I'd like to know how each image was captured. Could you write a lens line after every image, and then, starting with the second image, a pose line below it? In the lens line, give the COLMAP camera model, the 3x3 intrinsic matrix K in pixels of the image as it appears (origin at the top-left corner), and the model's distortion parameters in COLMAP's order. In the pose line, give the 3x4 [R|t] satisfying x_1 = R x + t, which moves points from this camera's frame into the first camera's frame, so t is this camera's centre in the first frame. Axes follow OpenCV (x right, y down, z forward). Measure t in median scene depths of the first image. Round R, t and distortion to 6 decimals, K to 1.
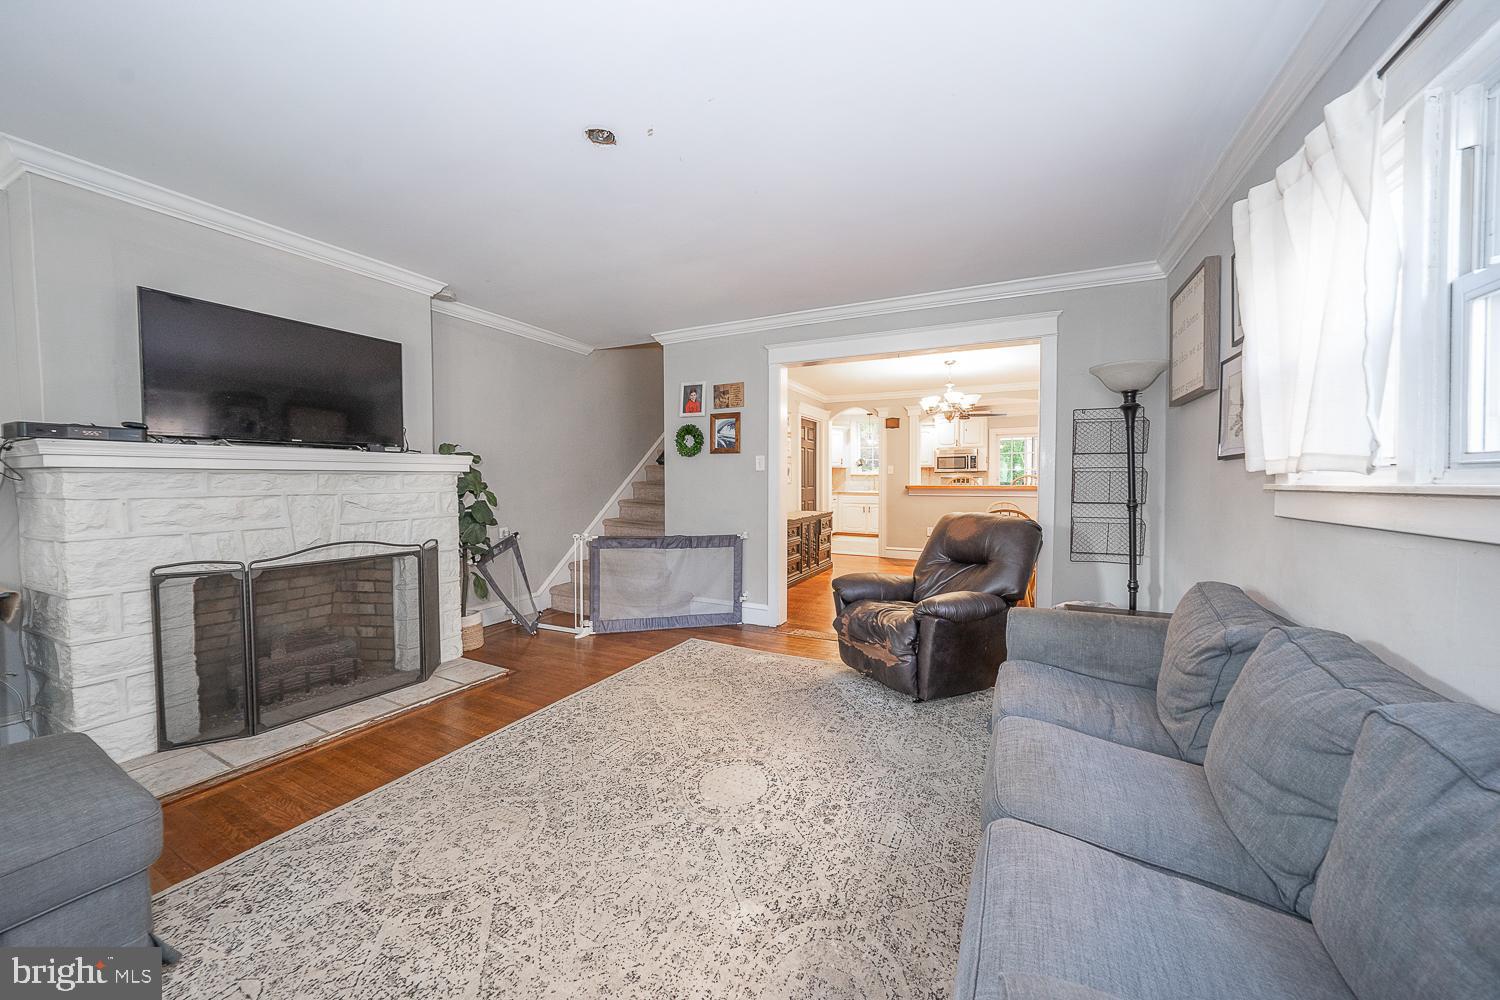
lens RADIAL K [[518.4, 0, 748.7], [0, 518.4, 495.7], [0, 0, 1]] dist [-0.020323, 0.001165]
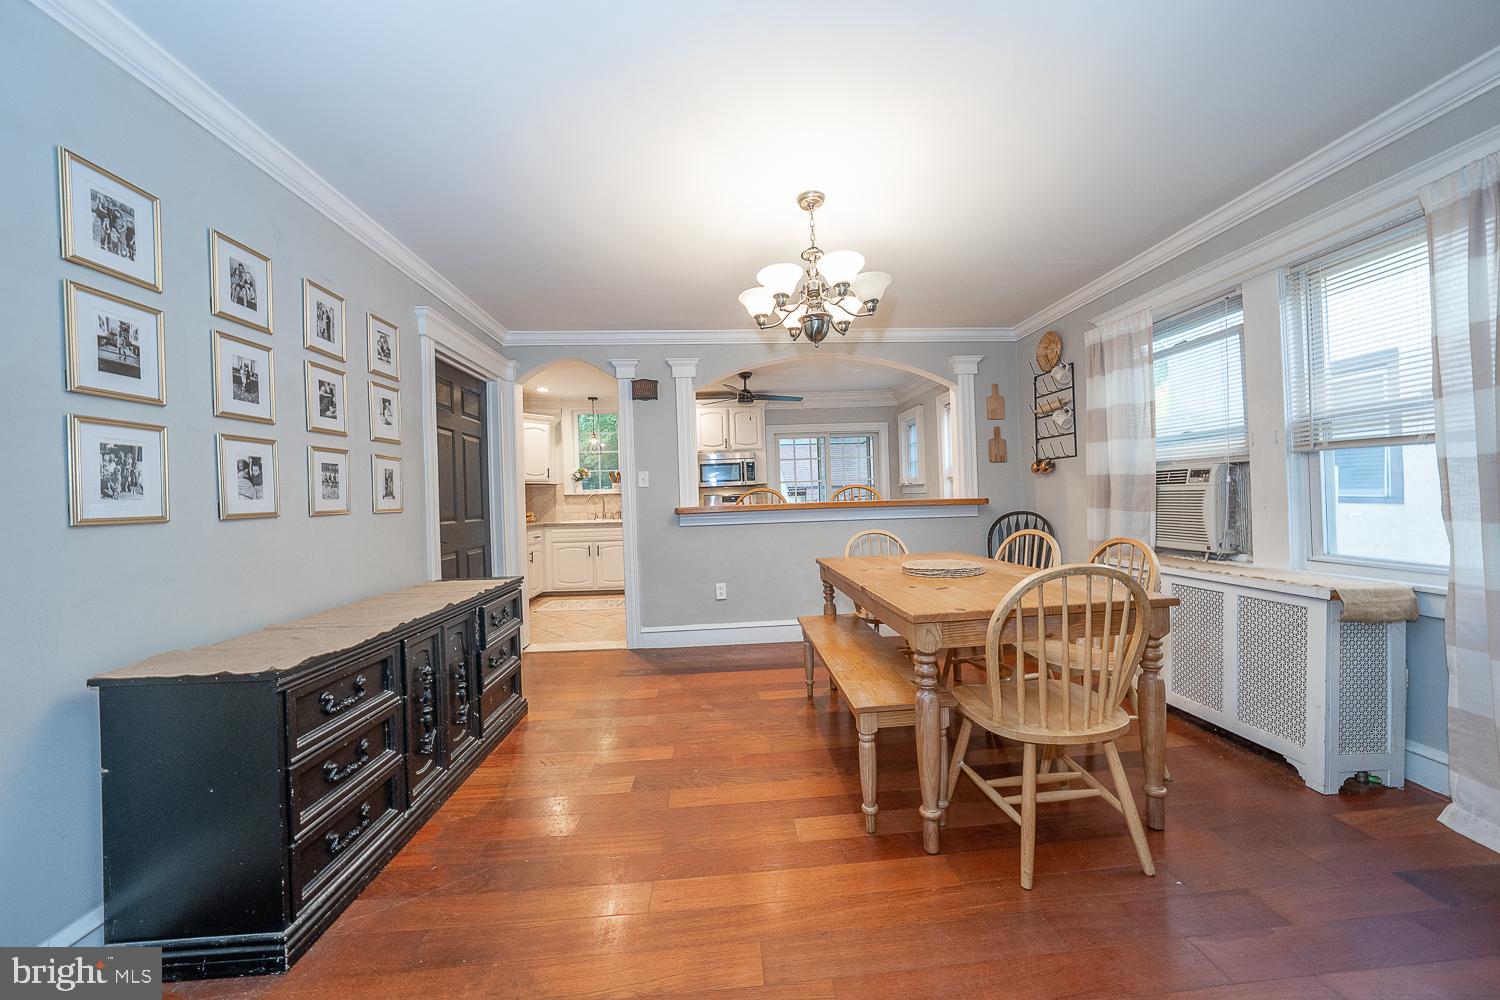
lens RADIAL K [[518.4, 0, 759.7], [0, 518.4, 494.7], [0, 0, 1]] dist [-0.020323, 0.001165]
pose [[0.849031, -0.022265, 0.527874, 0.305021], [0.048496, 0.998178, -0.035899, -0.034001], [-0.526113, 0.056079, 0.848563, 1.546928]]
